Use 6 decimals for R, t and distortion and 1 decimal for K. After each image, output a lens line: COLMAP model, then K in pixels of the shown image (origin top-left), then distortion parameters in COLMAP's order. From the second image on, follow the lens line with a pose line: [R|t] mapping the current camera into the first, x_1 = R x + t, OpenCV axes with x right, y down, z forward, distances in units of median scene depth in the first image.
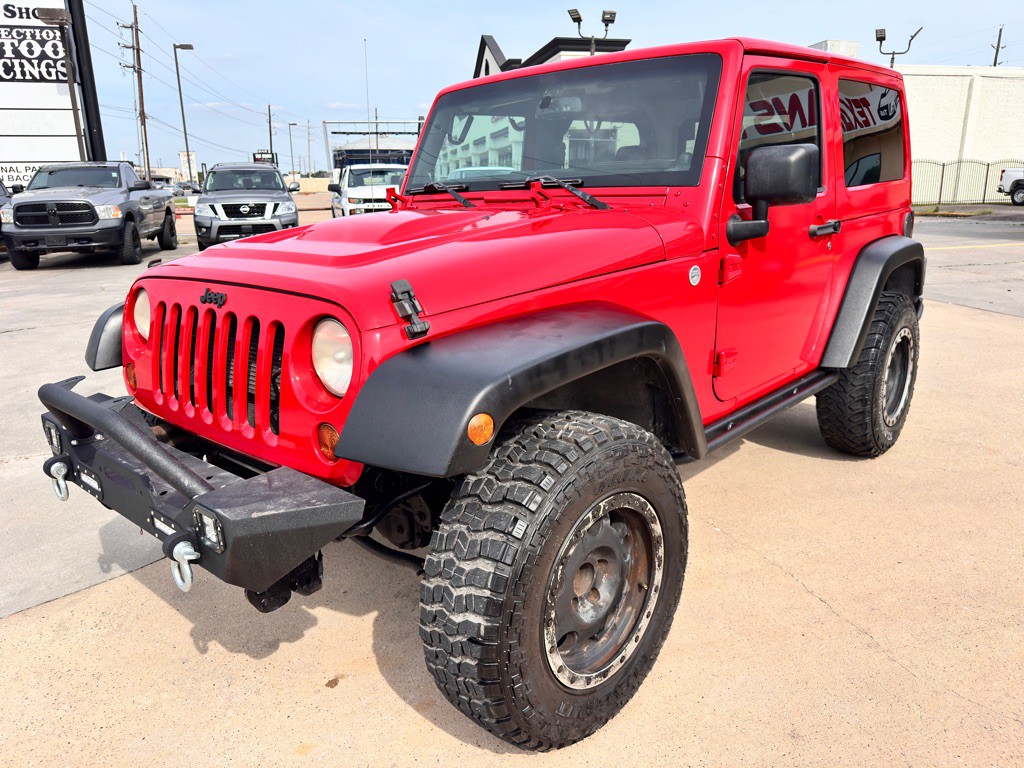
lens RADIAL K [[722.5, 0, 512.0], [0, 722.5, 384.0], [0, 0, 1]] dist [0.023941, -0.026160]
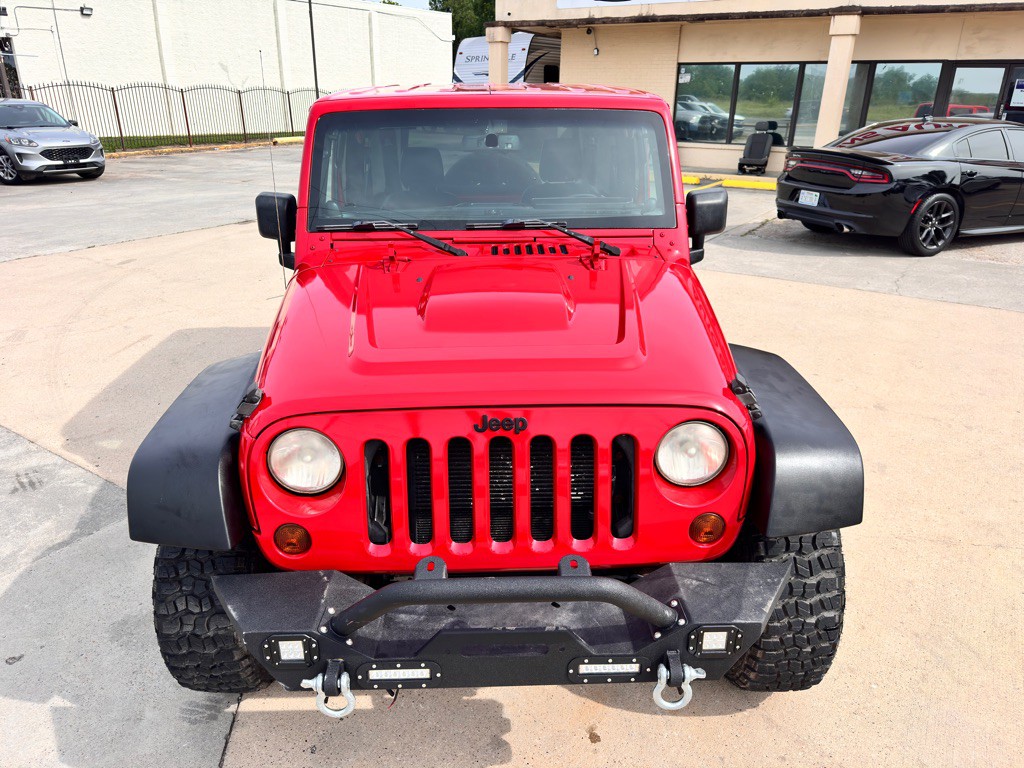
lens RADIAL K [[722.5, 0, 512.0], [0, 722.5, 384.0], [0, 0, 1]] dist [0.023941, -0.026160]
pose [[0.733373, -0.225923, 0.641189, -0.472305], [0.158678, 0.974000, 0.161698, -0.152300], [-0.661049, -0.016843, 0.750154, 0.145445]]
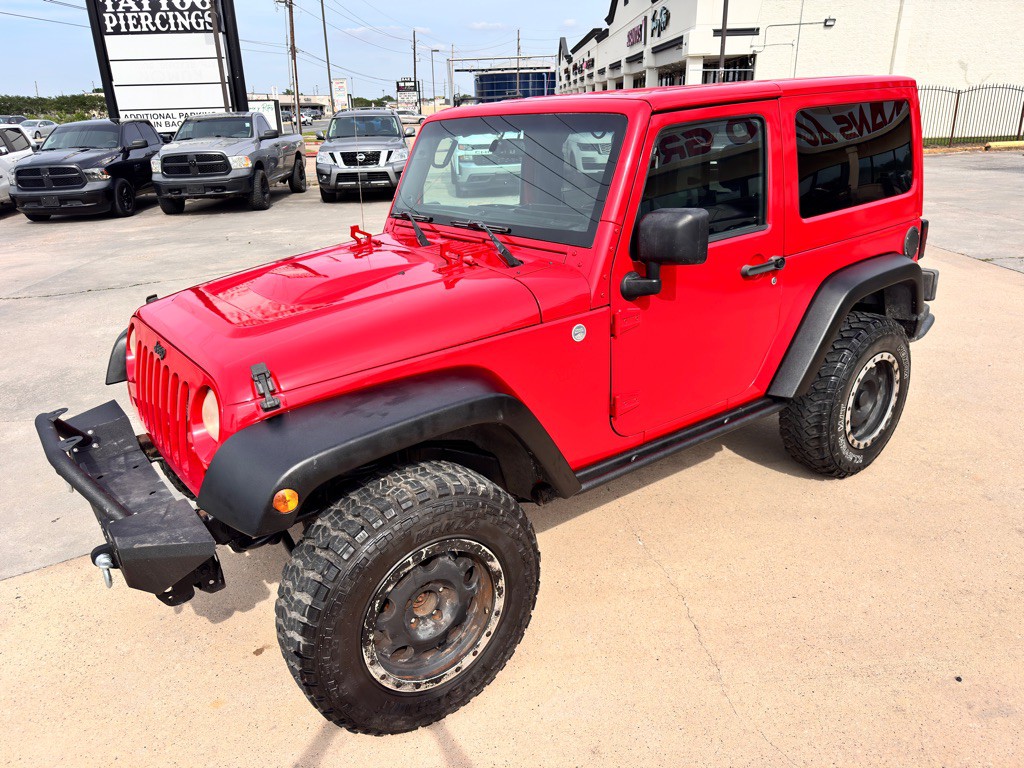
lens RADIAL K [[715.4, 0, 501.9], [0, 715.4, 383.4], [0, 0, 1]] dist [0.058796, -0.080871]
pose [[0.980226, 0.056338, -0.189693, 0.202536], [-0.037902, 0.994320, 0.099451, -0.102990], [0.194219, -0.090295, 0.976794, -0.054926]]
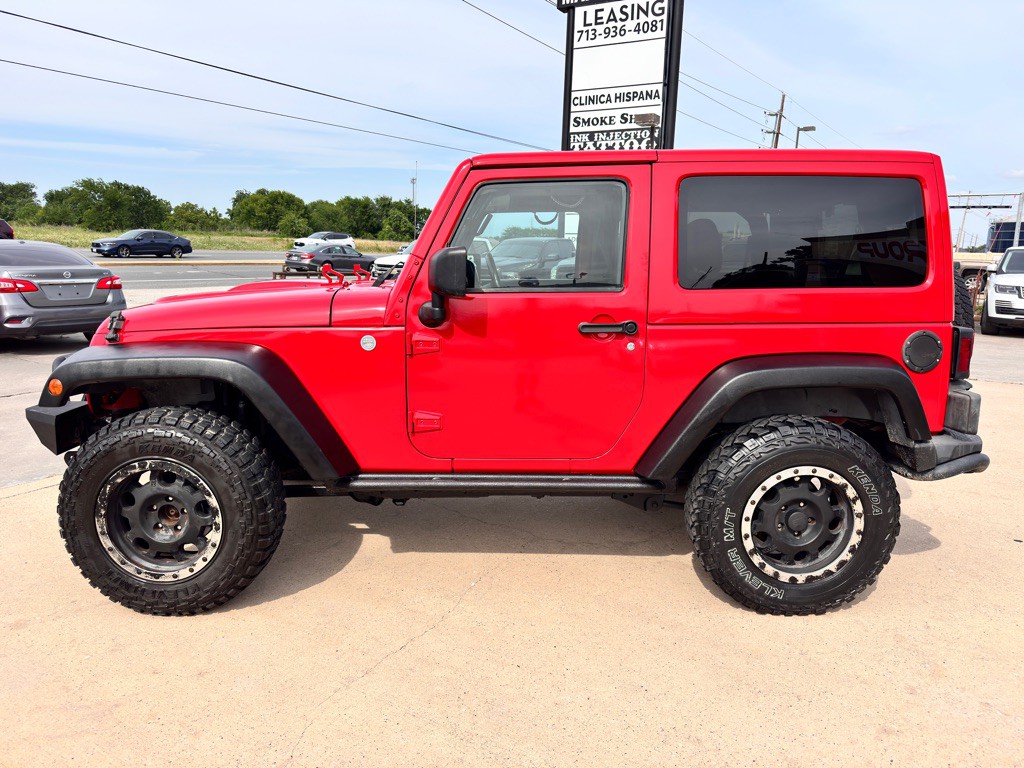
lens RADIAL K [[711.9, 0, 512.0], [0, 711.9, 384.0], [0, 0, 1]] dist [0.001479, -0.002358]
pose [[0.687994, 0.166377, -0.706387, 0.772674], [-0.227214, 0.973811, 0.008066, -0.087191], [0.689230, 0.154952, 0.707779, 0.176948]]
